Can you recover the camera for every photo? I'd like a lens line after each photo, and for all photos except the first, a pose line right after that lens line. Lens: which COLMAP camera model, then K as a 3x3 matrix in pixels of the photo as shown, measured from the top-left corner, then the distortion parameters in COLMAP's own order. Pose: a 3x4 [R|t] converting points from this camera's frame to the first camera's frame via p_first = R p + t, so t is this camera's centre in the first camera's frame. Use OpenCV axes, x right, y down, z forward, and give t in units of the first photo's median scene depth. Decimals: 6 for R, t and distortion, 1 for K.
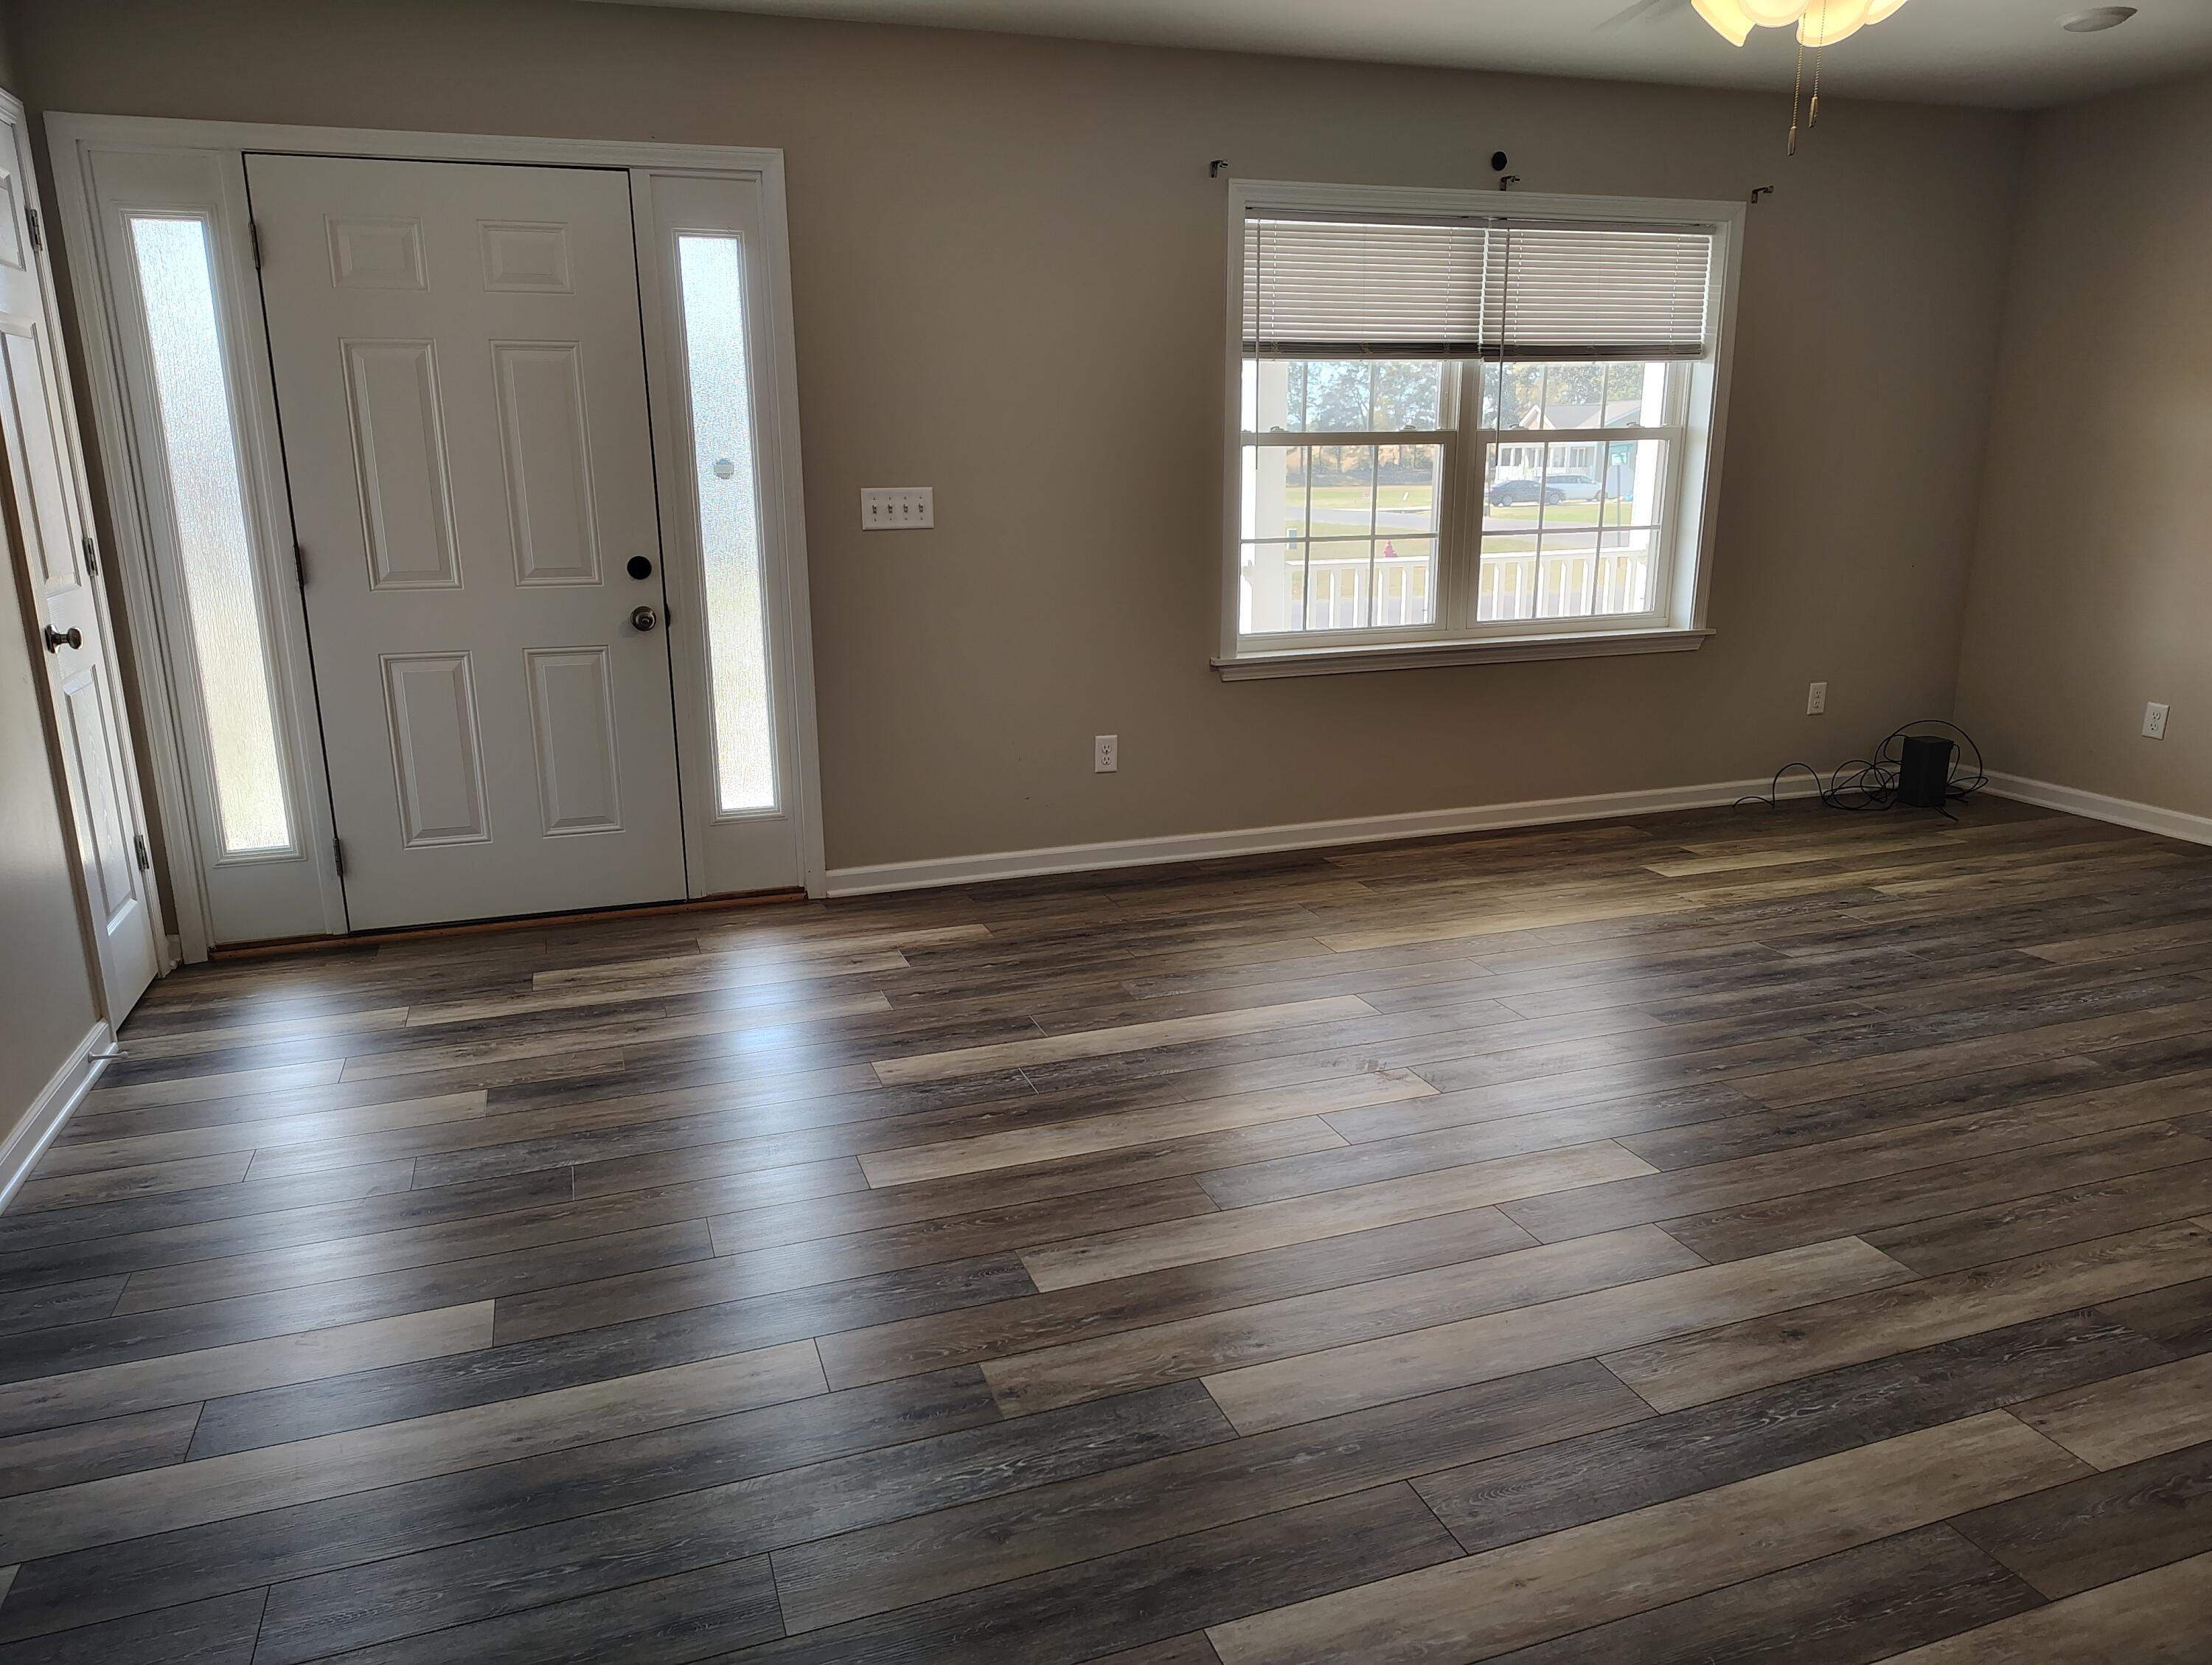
lens RADIAL K [[1520.3, 0, 1096.8], [0, 1520.3, 839.6], [0, 0, 1]] dist [0.036392, -0.034347]
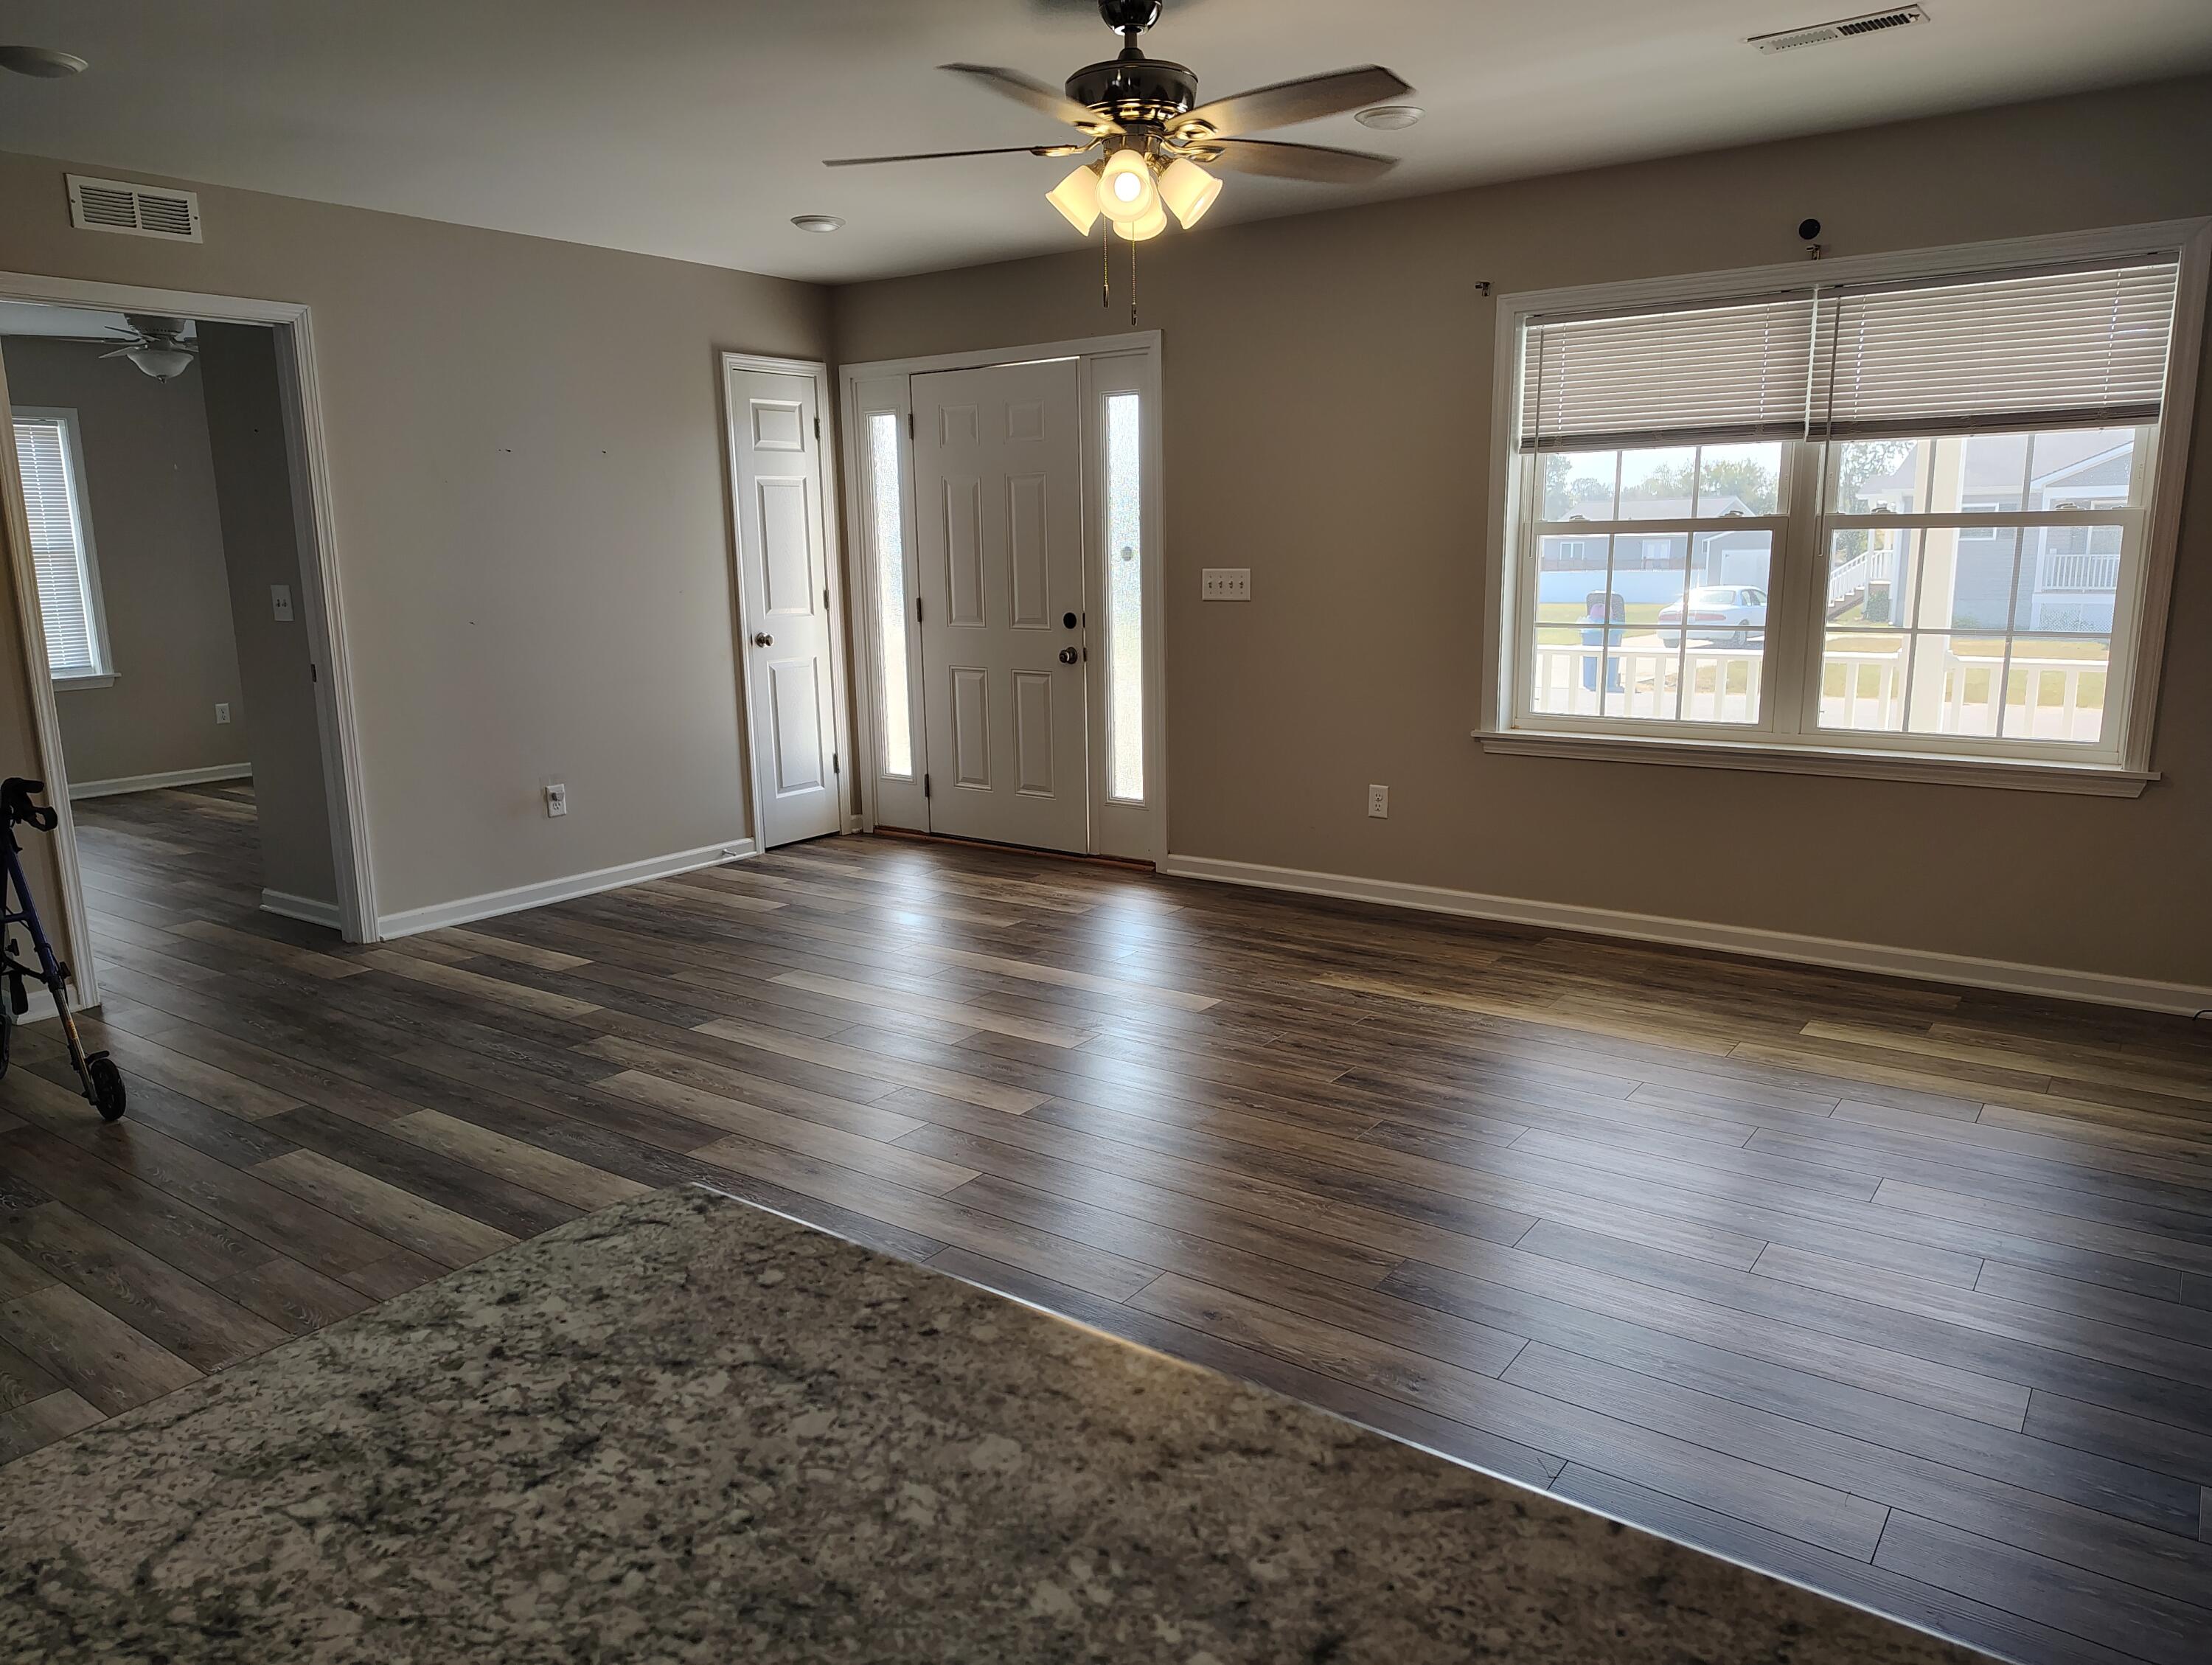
lens RADIAL K [[1520.3, 0, 1087.5], [0, 1520.3, 828.7], [0, 0, 1]] dist [0.036392, -0.034347]
pose [[0.568834, 0.156469, -0.807431, 0.812757], [-0.194687, 0.979452, 0.052648, -0.054777], [0.799078, 0.127248, 0.587608, 0.158944]]
